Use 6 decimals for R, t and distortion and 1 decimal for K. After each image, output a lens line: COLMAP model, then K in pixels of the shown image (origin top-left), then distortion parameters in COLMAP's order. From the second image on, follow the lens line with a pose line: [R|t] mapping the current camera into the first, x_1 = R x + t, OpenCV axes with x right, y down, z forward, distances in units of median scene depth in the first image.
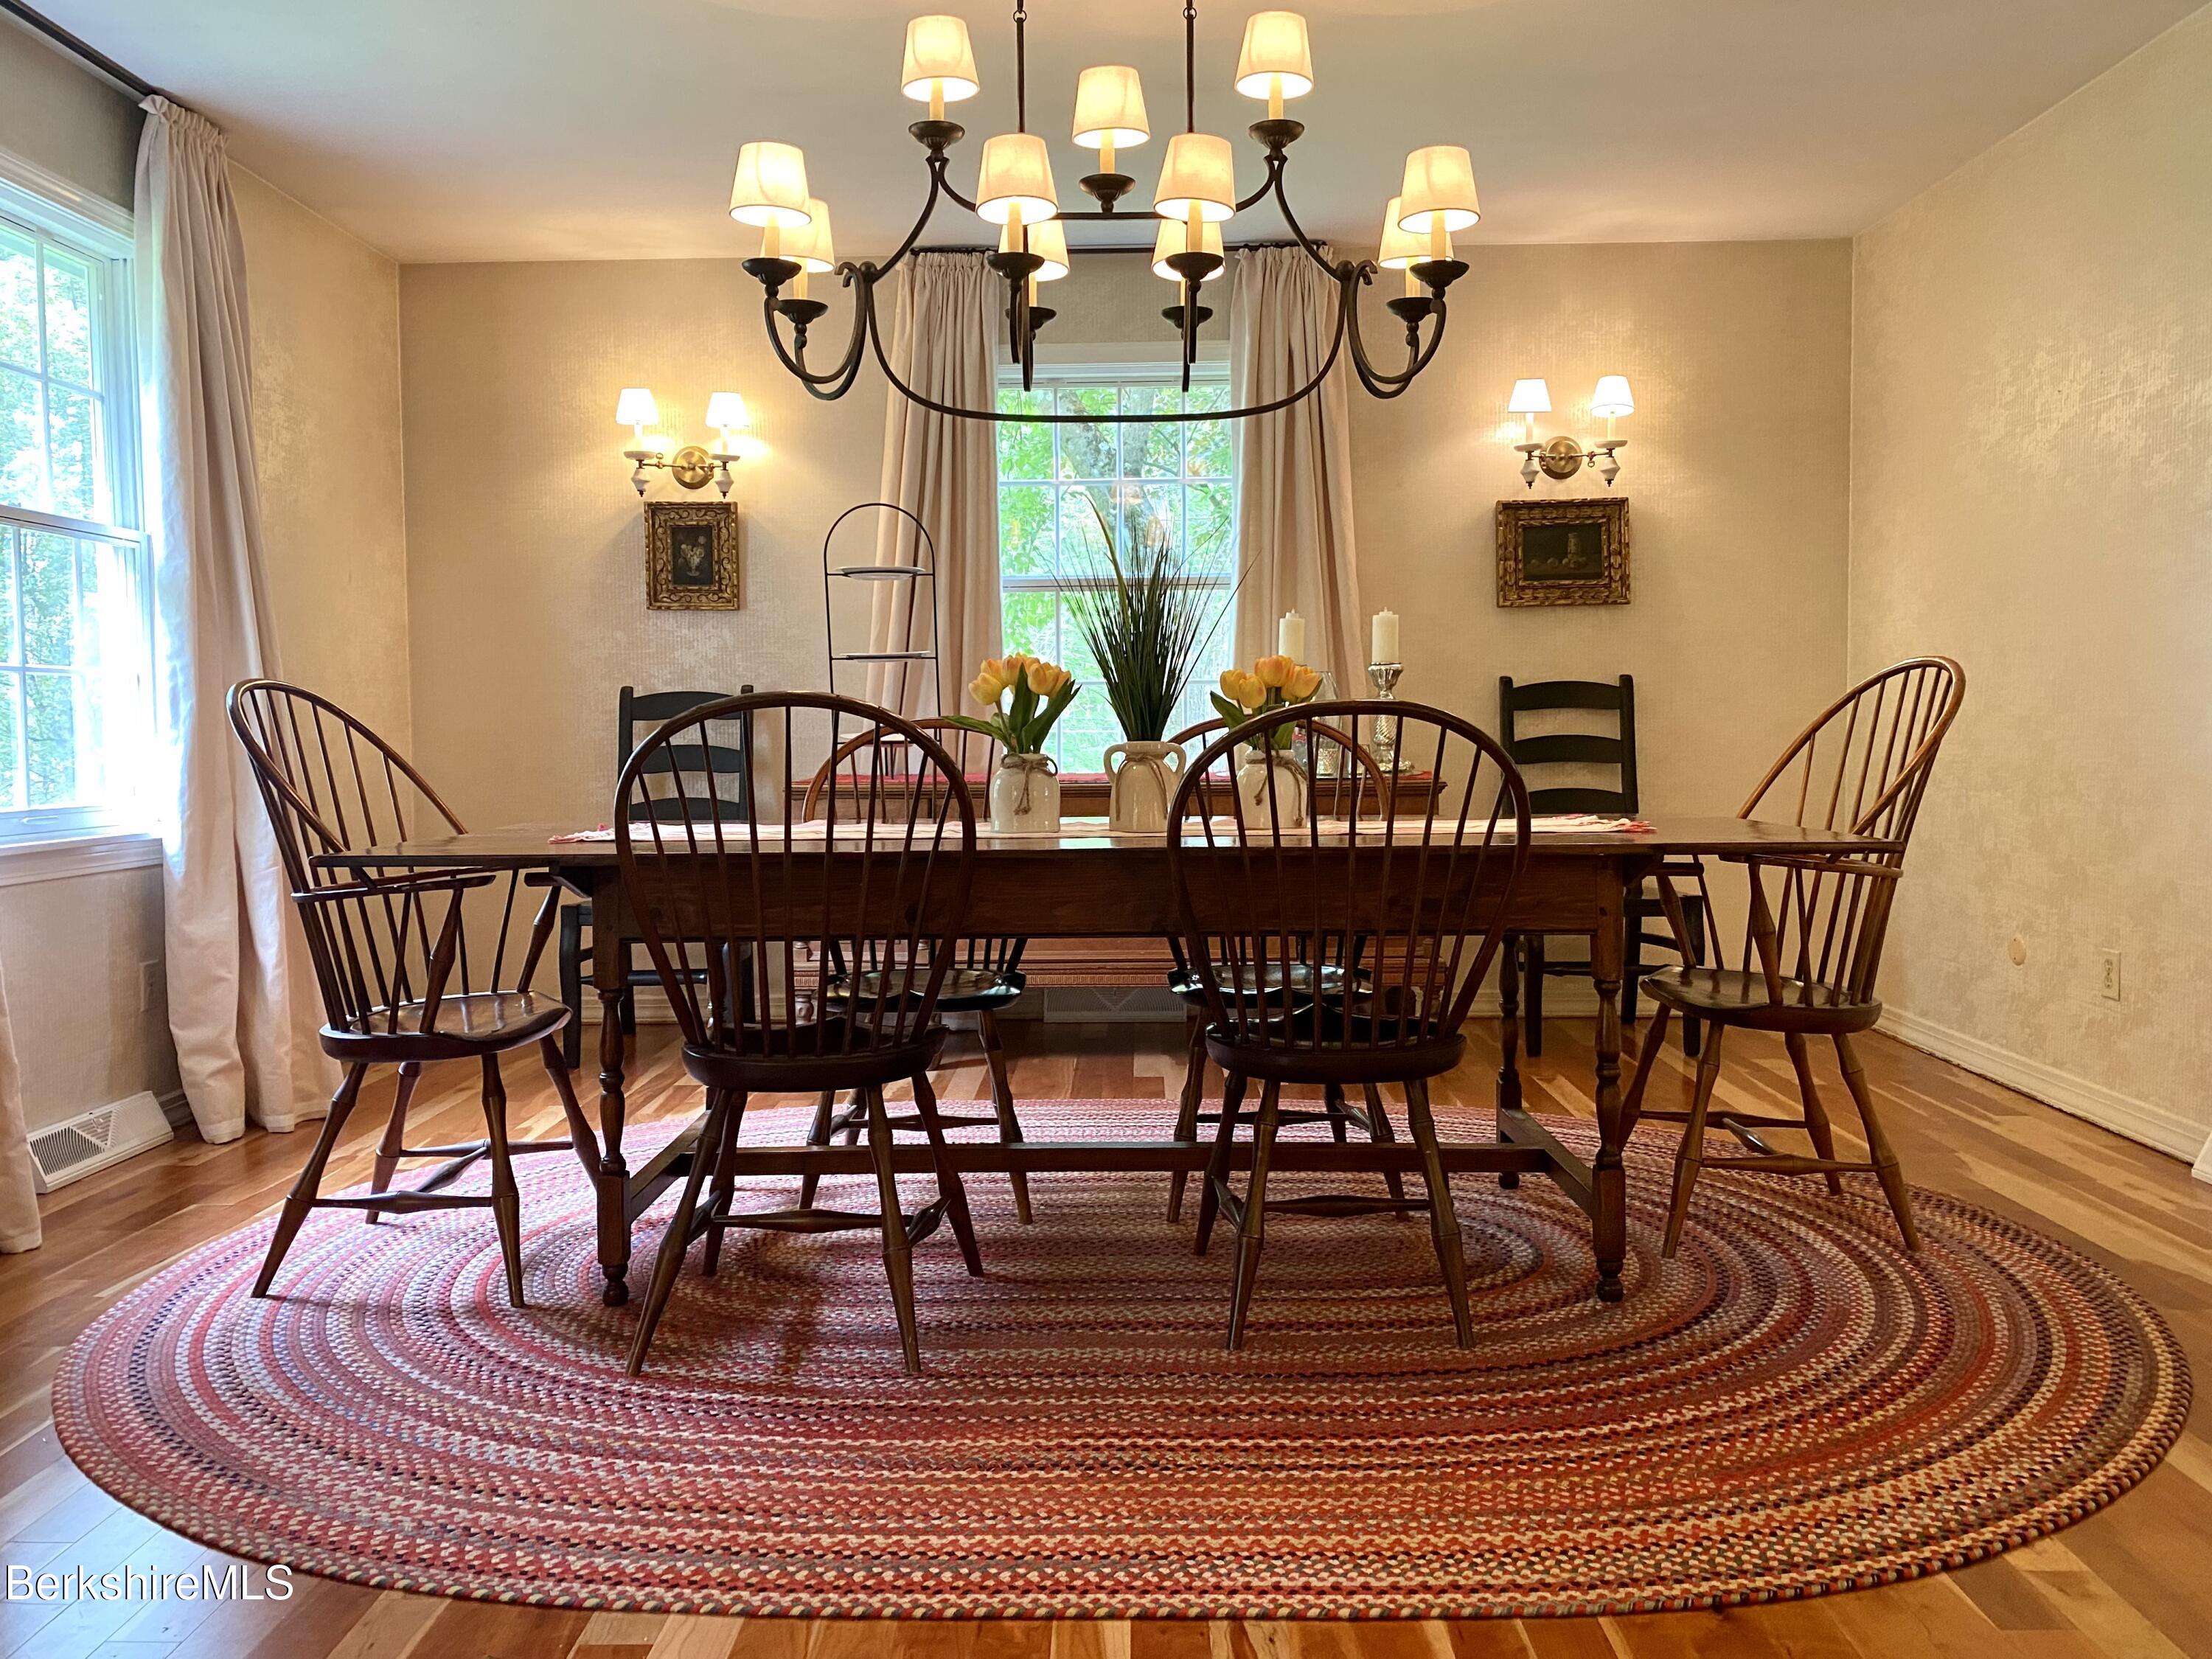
lens RADIAL K [[1707.1, 0, 1113.5], [0, 1707.1, 826.4], [0, 0, 1]] dist [0.031656, -0.006820]
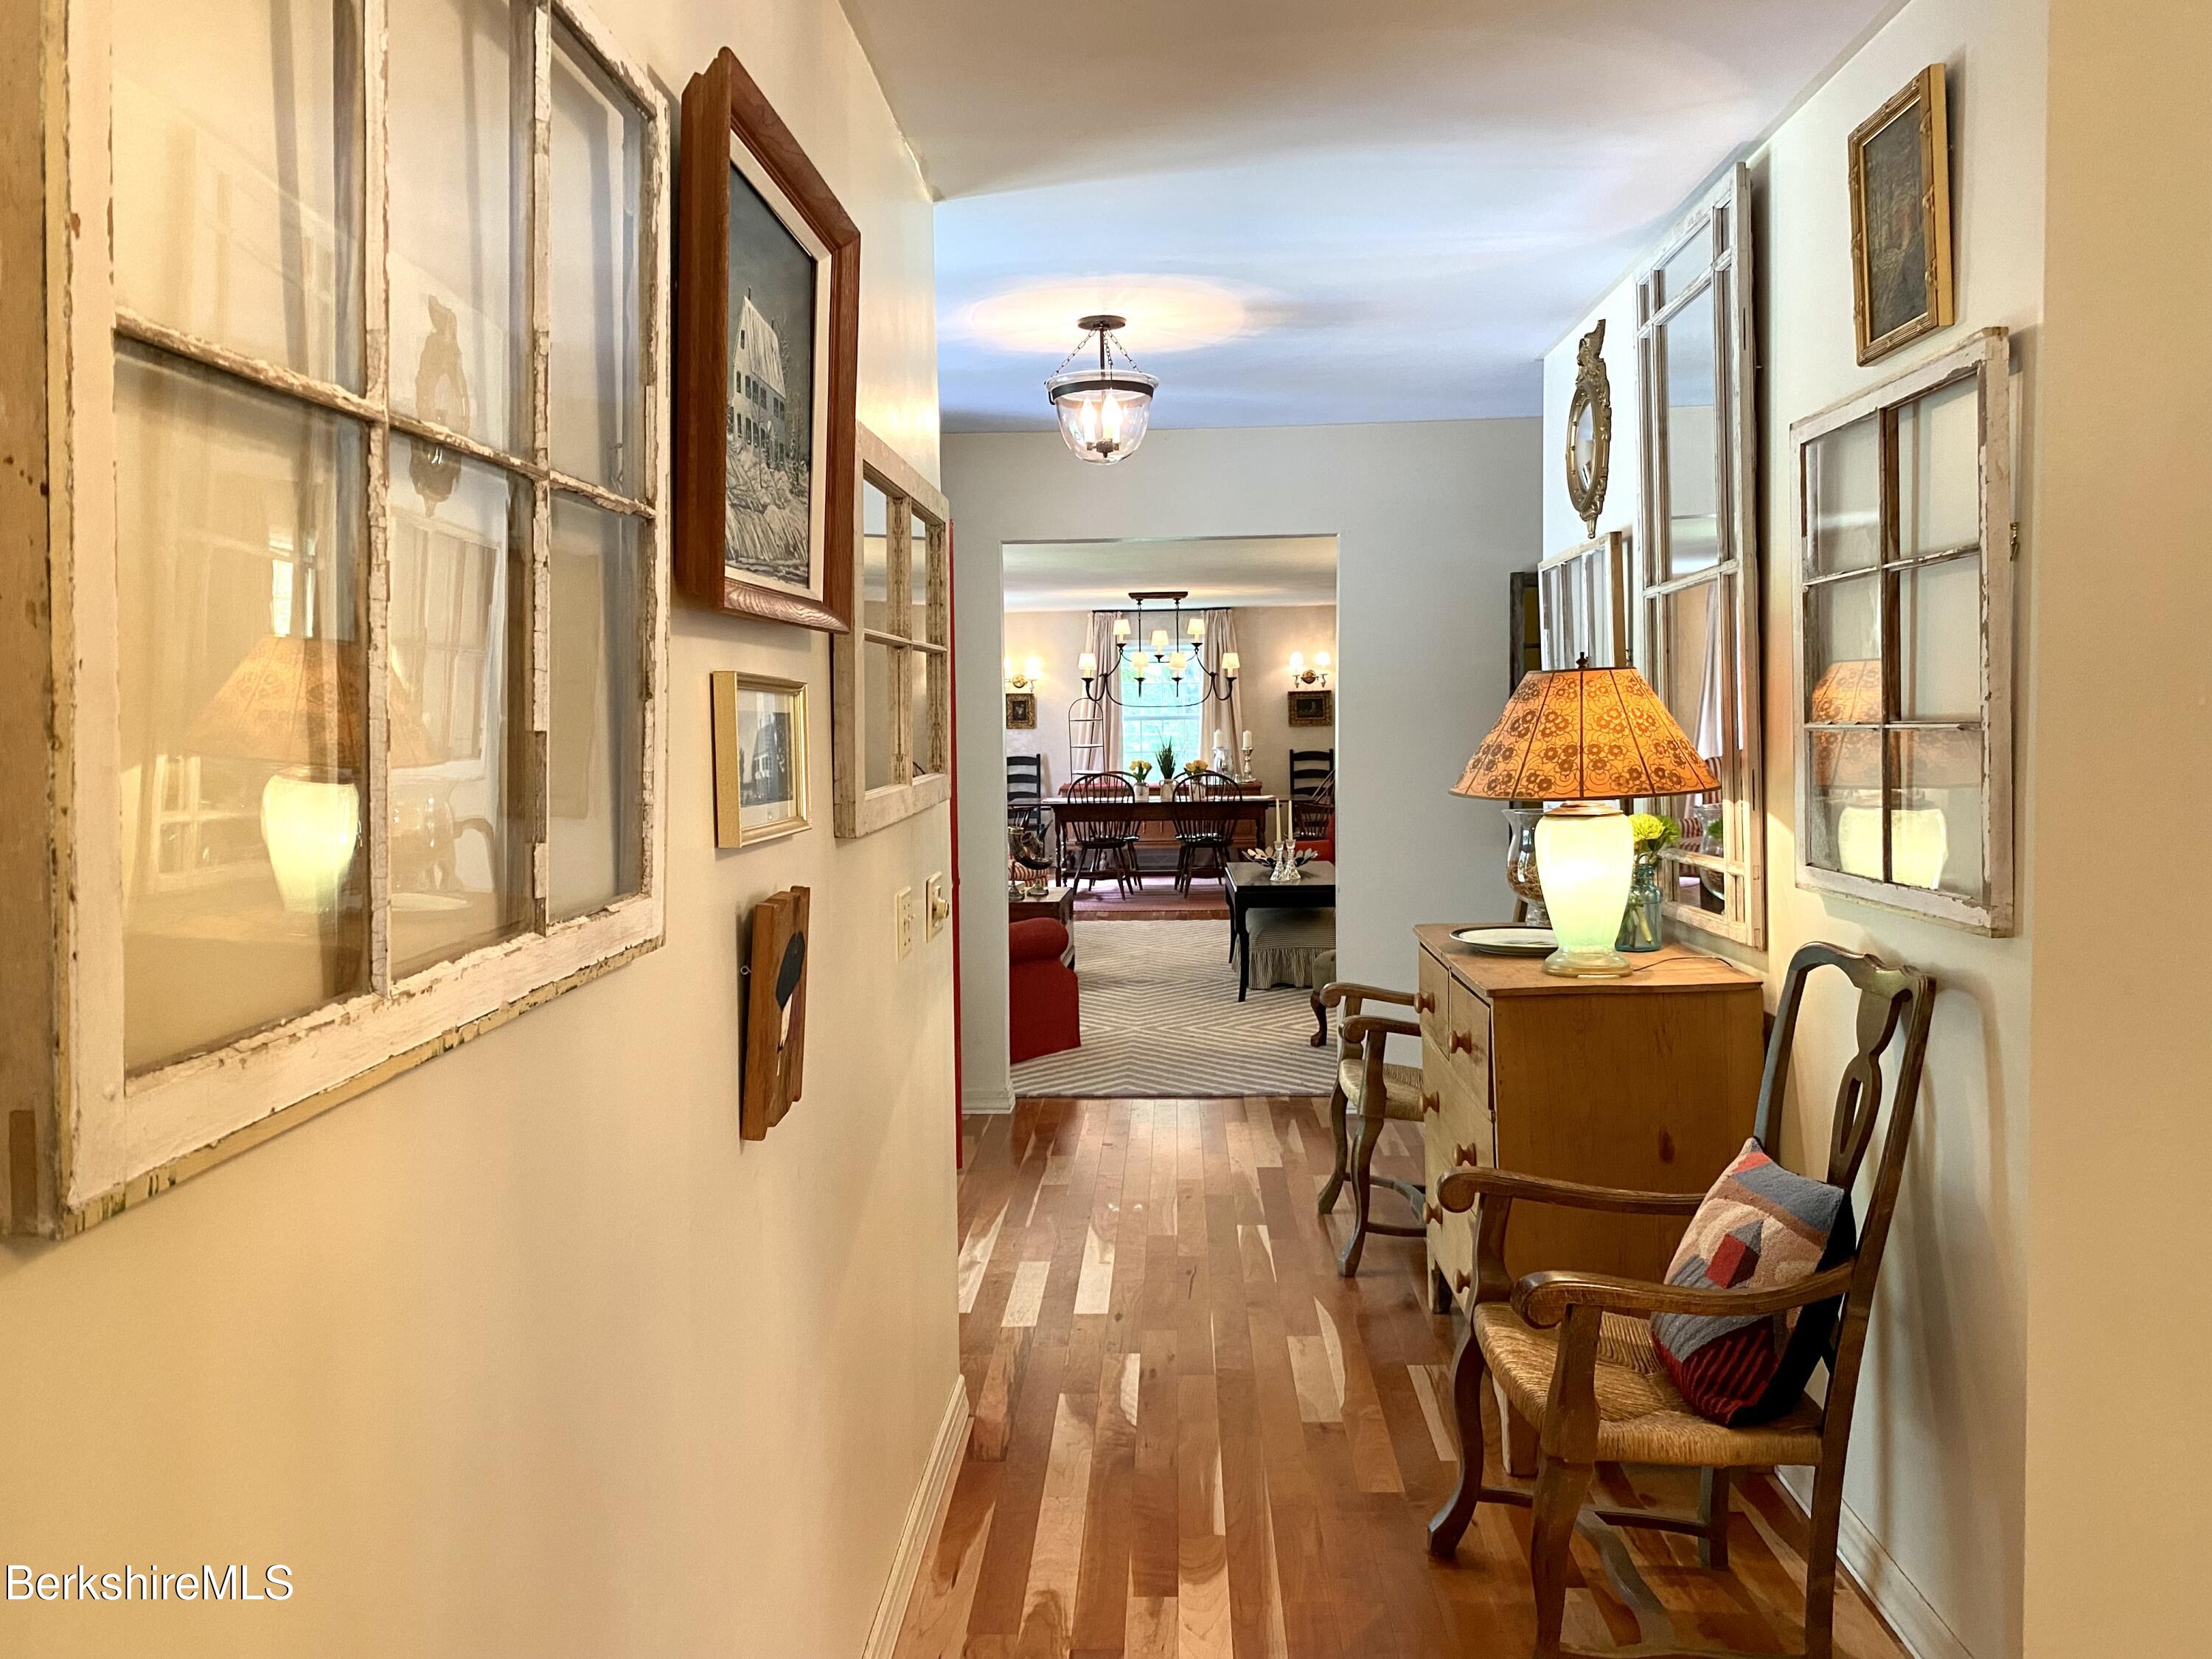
lens RADIAL K [[1707.1, 0, 1109.3], [0, 1707.1, 820.0], [0, 0, 1]] dist [0.031656, -0.006820]
pose [[0.999582, -0.005118, -0.028441, -0.005329], [0.005210, 0.999981, 0.003176, 0.025102], [0.028424, -0.003323, 0.999590, -2.021070]]
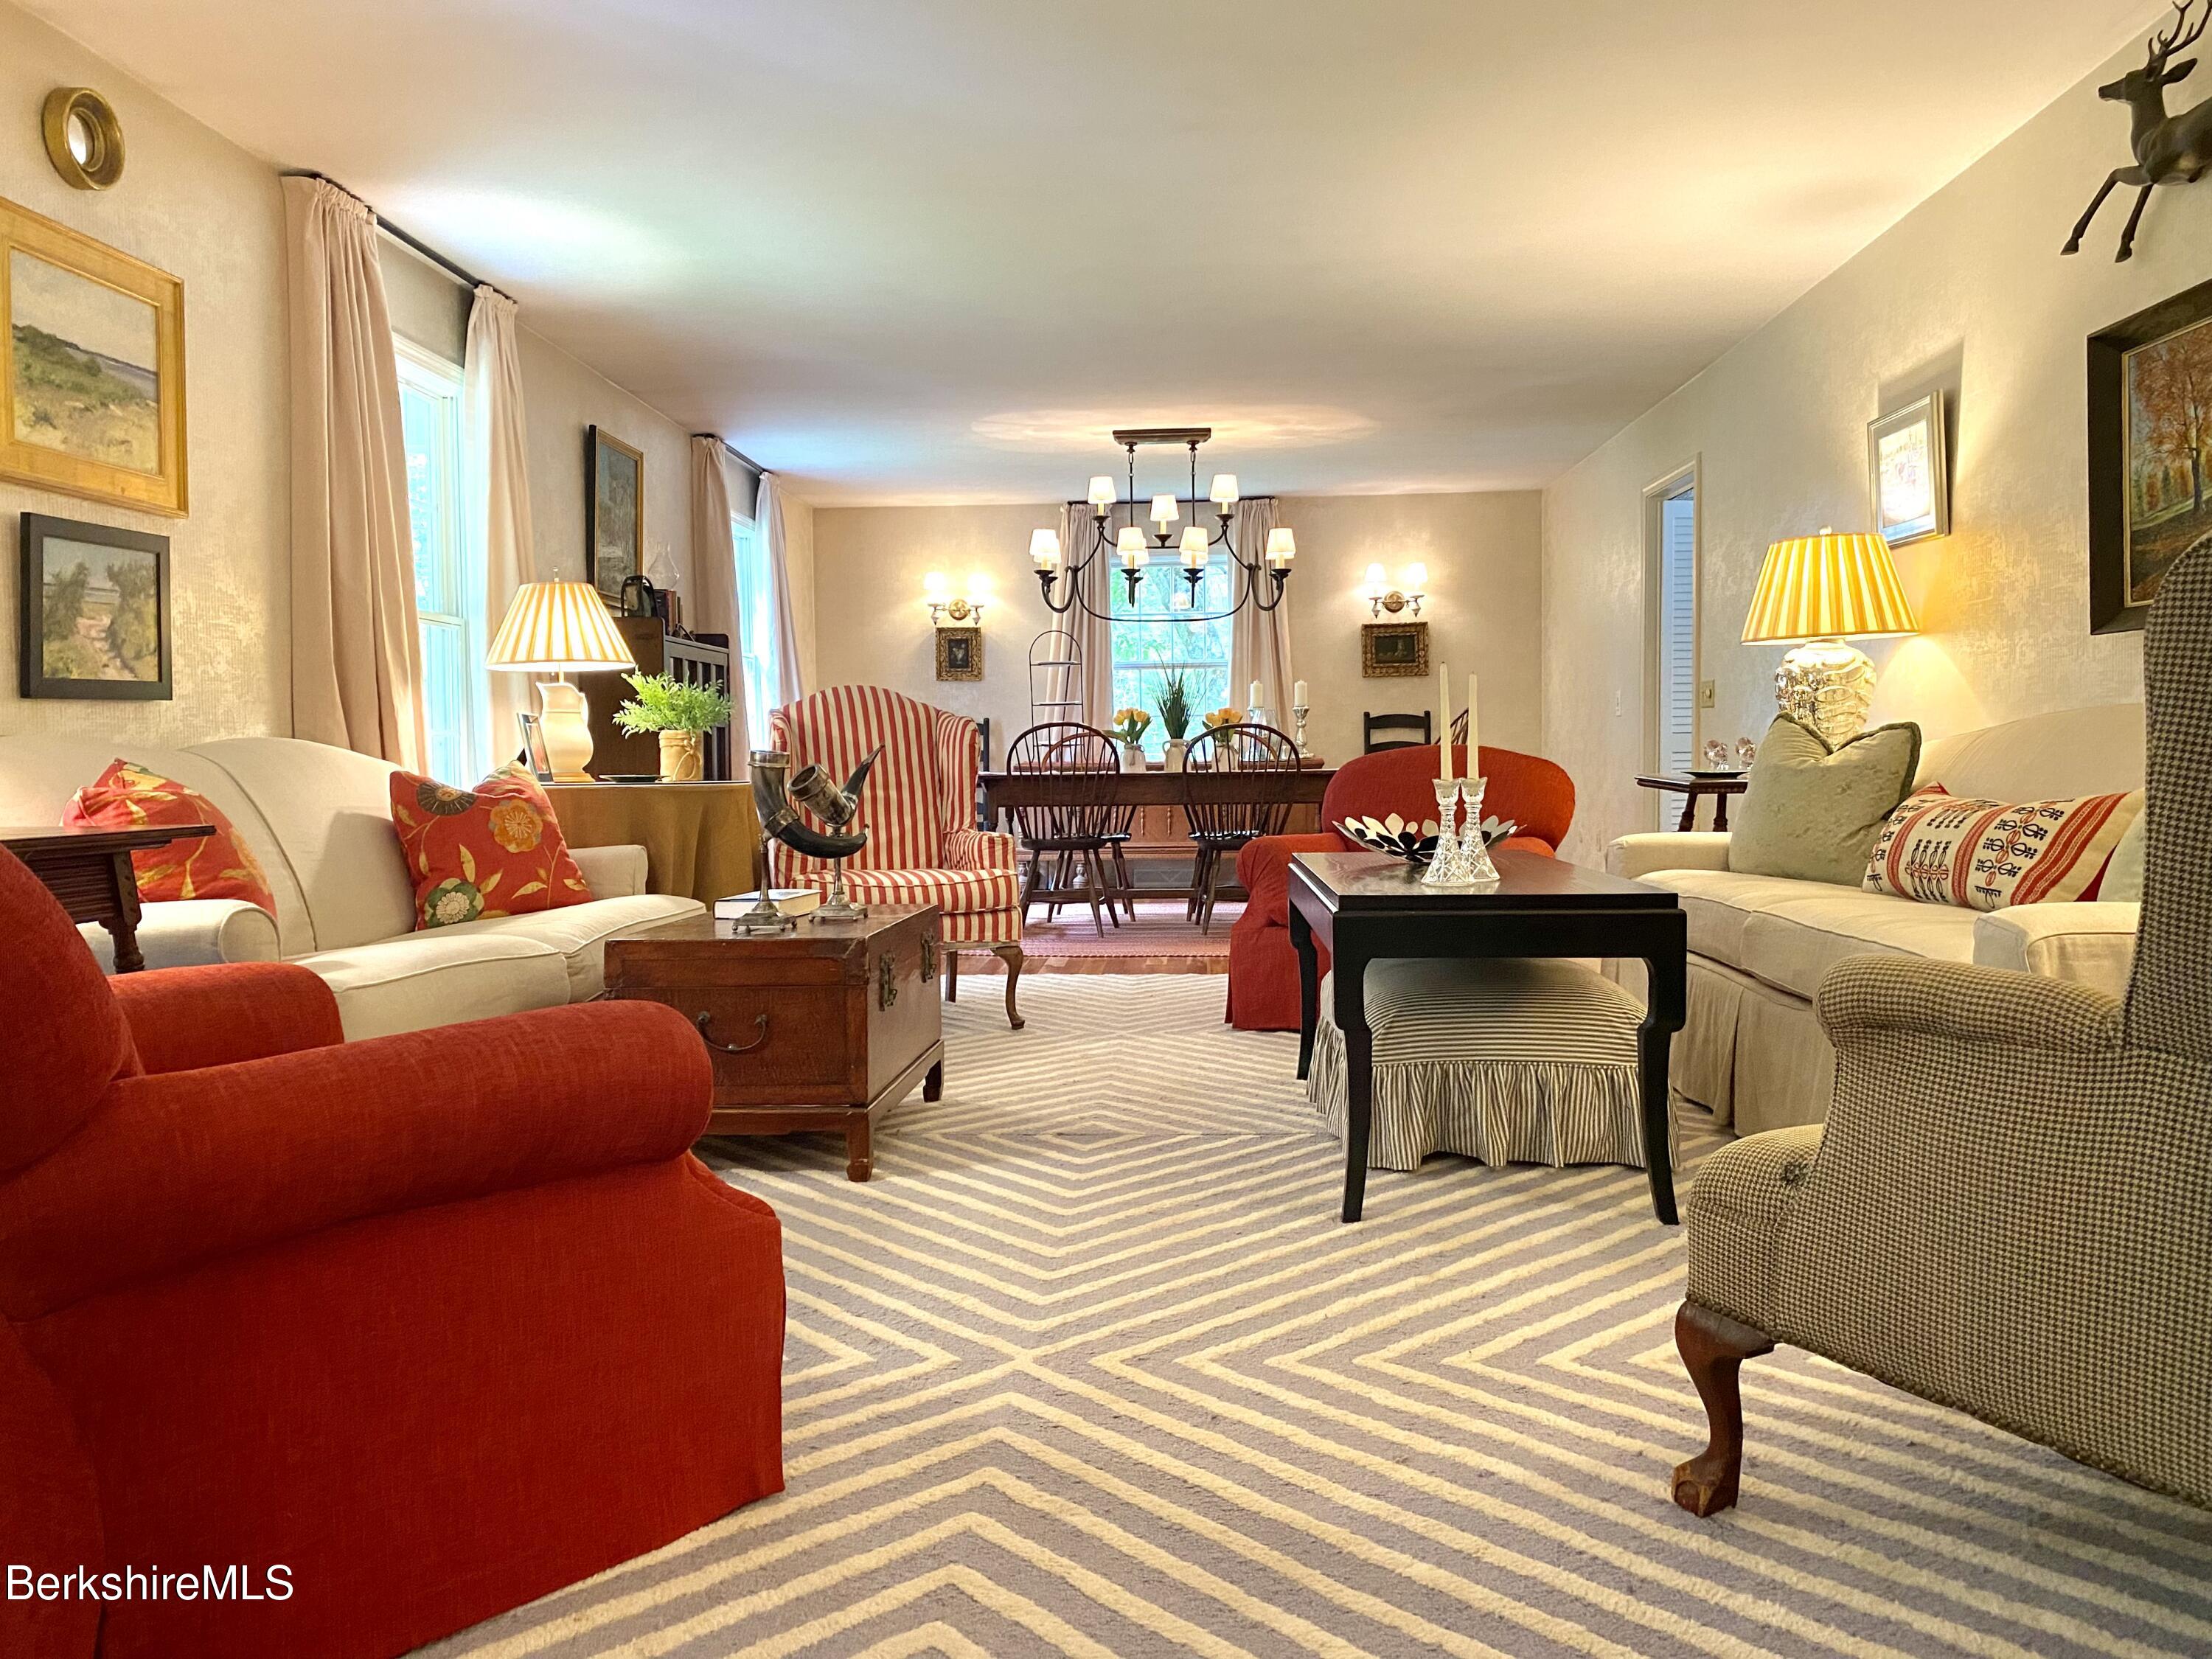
lens RADIAL K [[1707.1, 0, 1090.2], [0, 1707.1, 842.0], [0, 0, 1]] dist [0.031656, -0.006820]
pose [[0.998573, -0.000605, -0.053392, 0.014739], [0.000241, 0.999977, -0.006826, 0.077573], [0.053394, 0.006803, 0.998550, -1.006035]]
